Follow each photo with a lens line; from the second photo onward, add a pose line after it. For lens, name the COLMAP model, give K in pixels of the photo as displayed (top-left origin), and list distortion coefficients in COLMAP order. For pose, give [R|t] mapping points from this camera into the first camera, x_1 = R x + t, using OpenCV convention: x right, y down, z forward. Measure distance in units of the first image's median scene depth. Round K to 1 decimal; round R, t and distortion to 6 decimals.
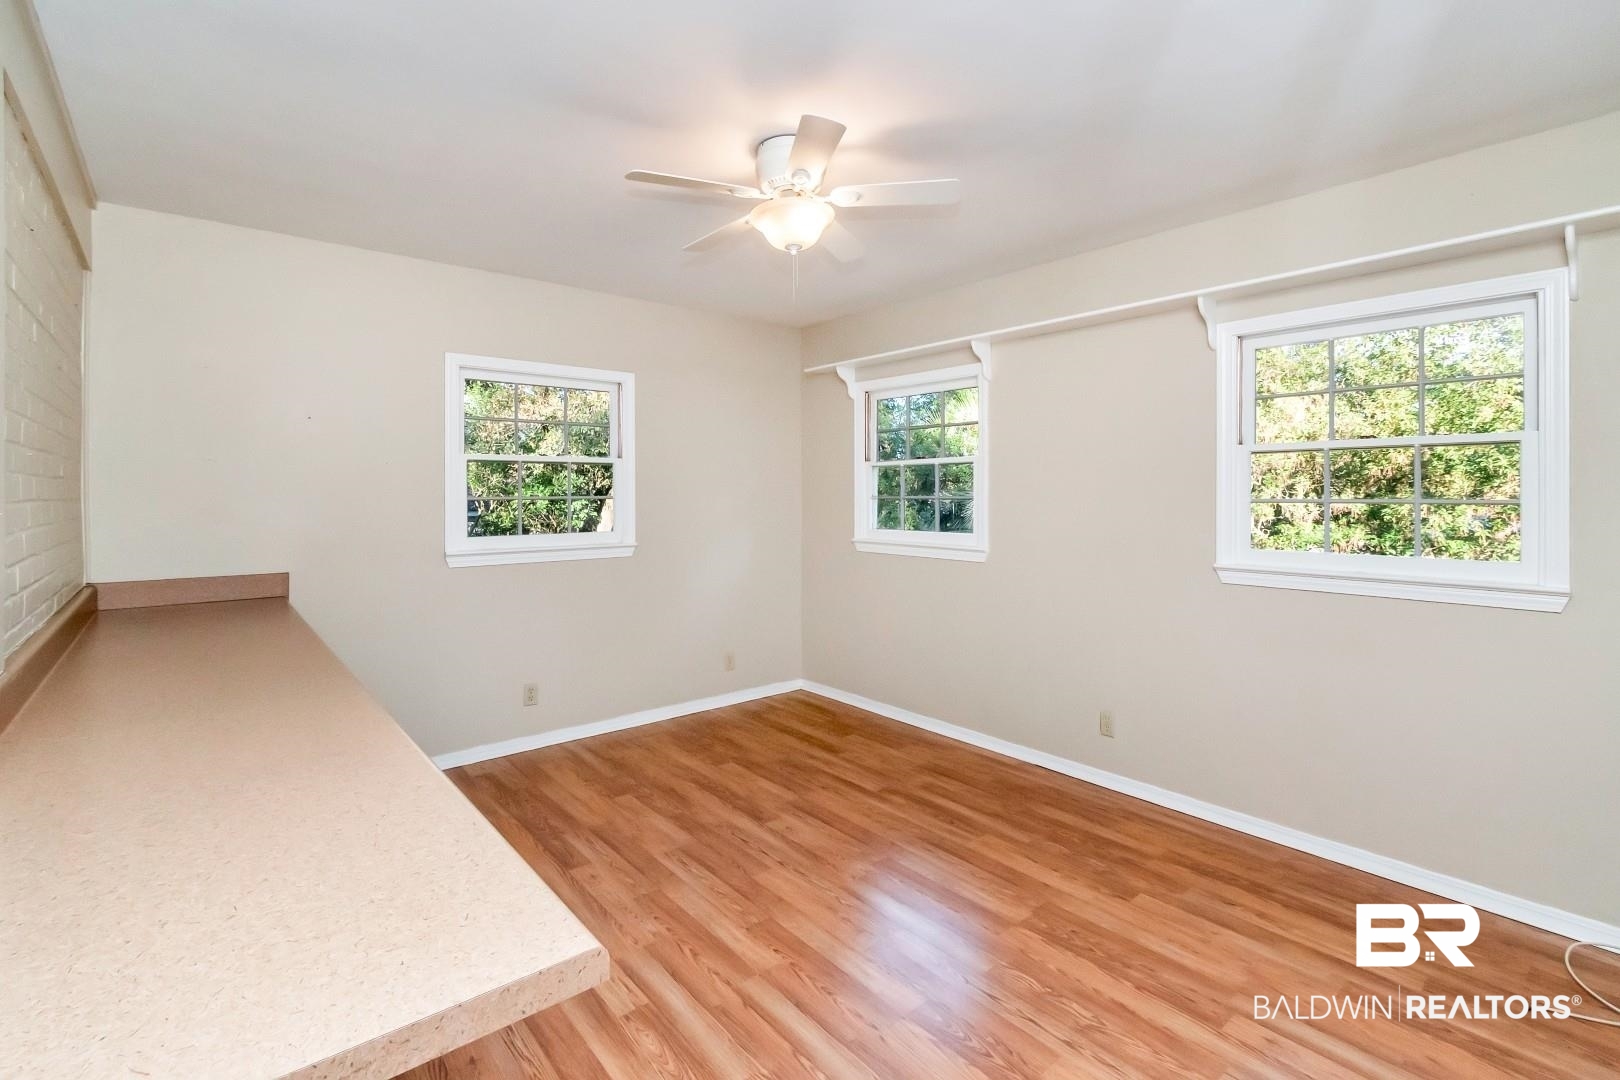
lens RADIAL K [[730.2, 0, 811.1], [0, 730.2, 496.7], [0, 0, 1]] dist [0.000554, 0.000038]
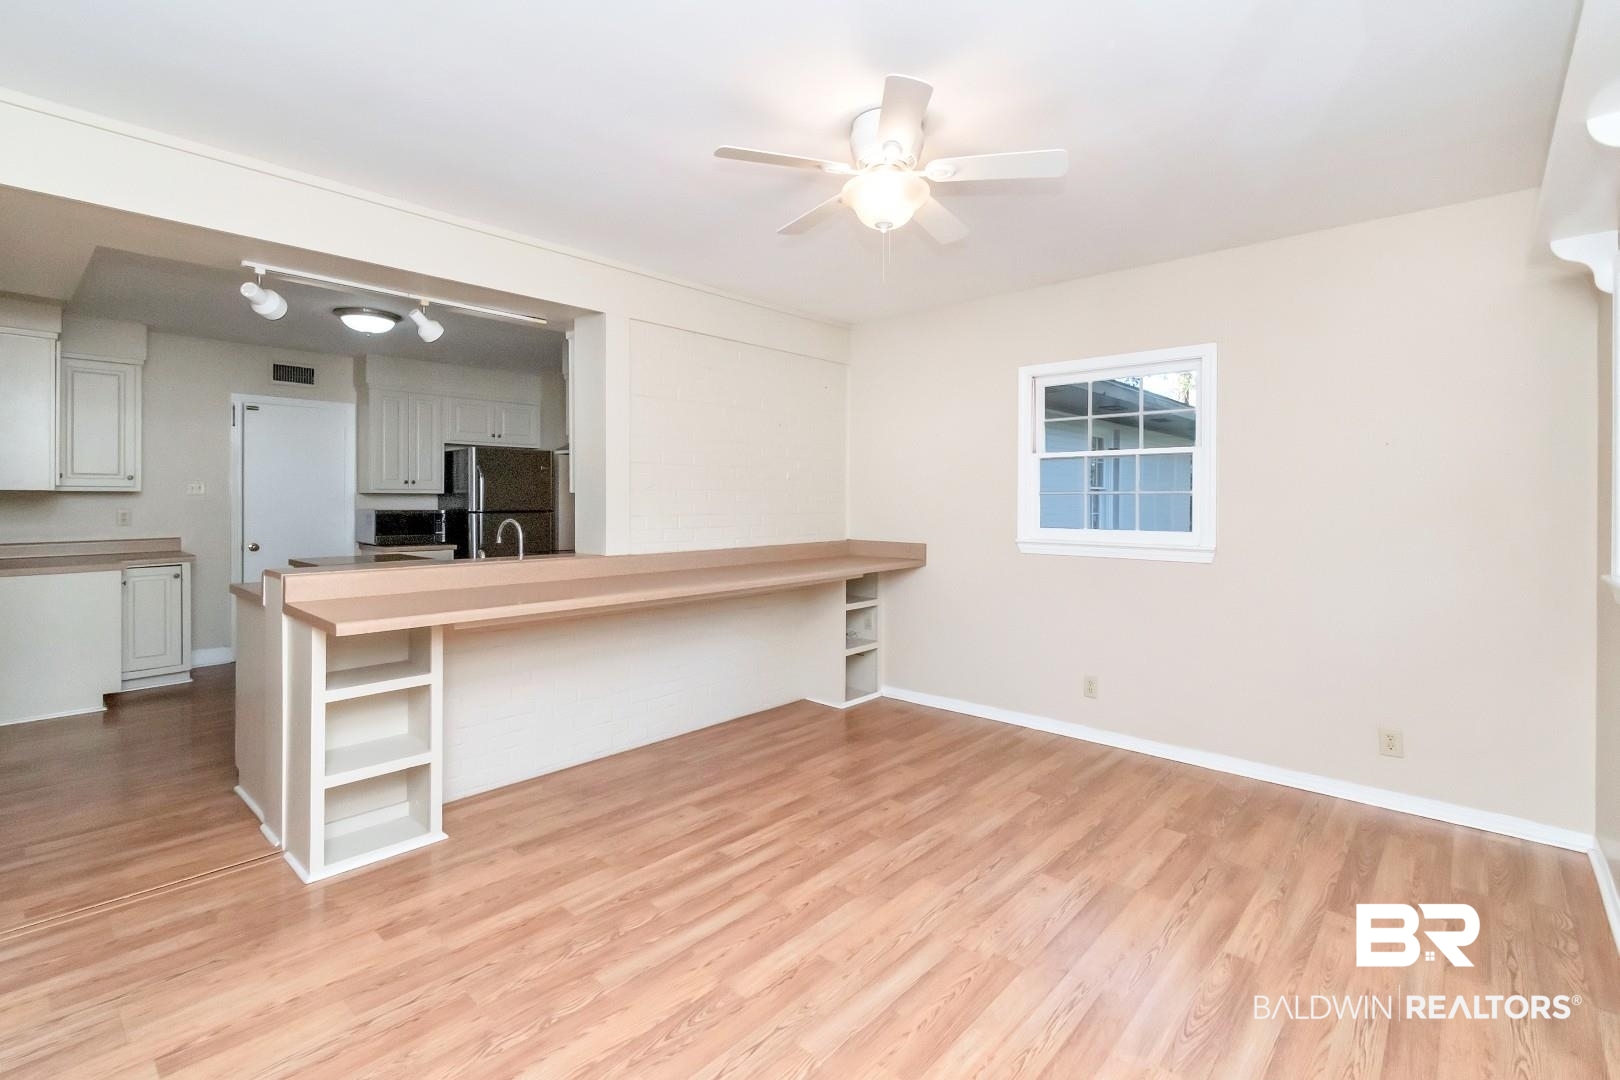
lens RADIAL K [[732.3, 0, 808.6], [0, 732.3, 506.8], [0, 0, 1]] dist [0.000138, -0.005652]
pose [[0.128420, 0.011856, -0.991649, 0.723037], [-0.009616, 0.999896, 0.010709, 0.018718], [0.991673, 0.008161, 0.128521, 0.613820]]
